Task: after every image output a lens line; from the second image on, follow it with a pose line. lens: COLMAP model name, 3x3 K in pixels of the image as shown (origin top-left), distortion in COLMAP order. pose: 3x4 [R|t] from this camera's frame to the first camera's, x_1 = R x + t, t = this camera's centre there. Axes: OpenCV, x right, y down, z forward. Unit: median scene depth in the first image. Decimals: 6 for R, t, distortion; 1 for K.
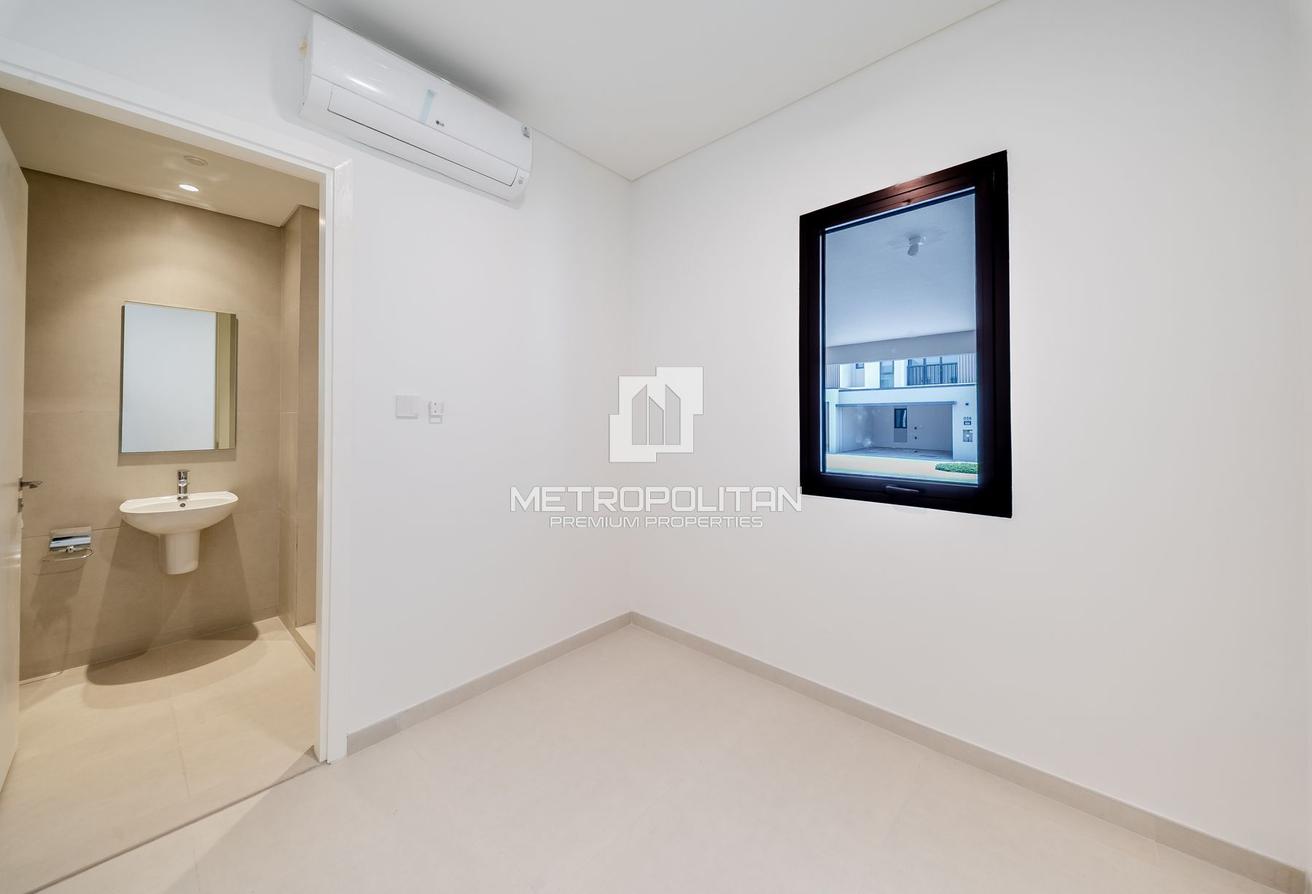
lens RADIAL K [[479.2, 0, 657.7], [0, 479.2, 412.8], [0, 0, 1]] dist [-0.002950, -0.000547]
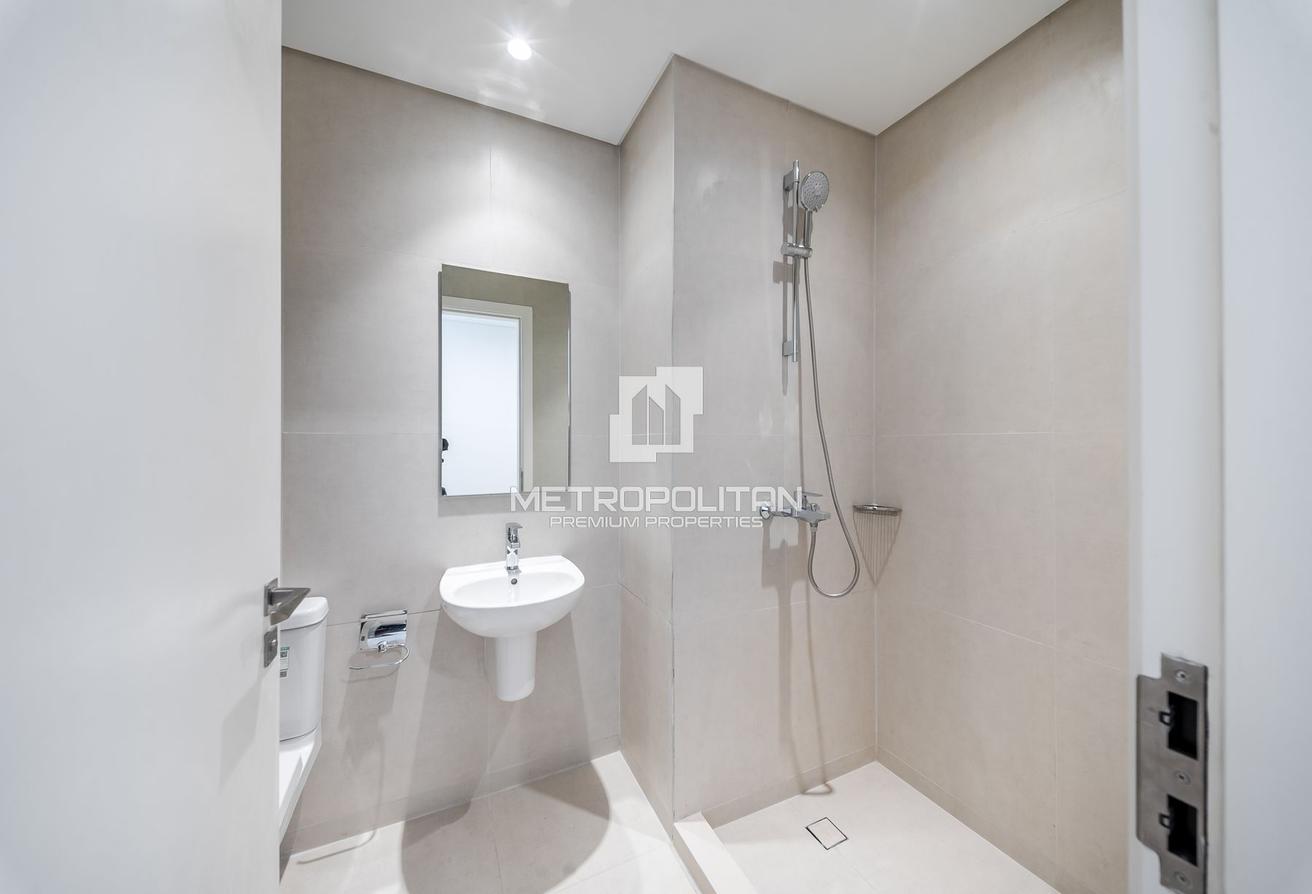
lens RADIAL K [[460.8, 0, 656.0], [0, 460.8, 447.0], [0, 0, 1]] dist [0.026451, -0.013156]
pose [[0.916655, 0.006548, -0.399627, -0.607433], [0.001747, 0.999791, 0.020387, 0.003280], [0.399677, -0.019386, 0.916451, 0.543336]]
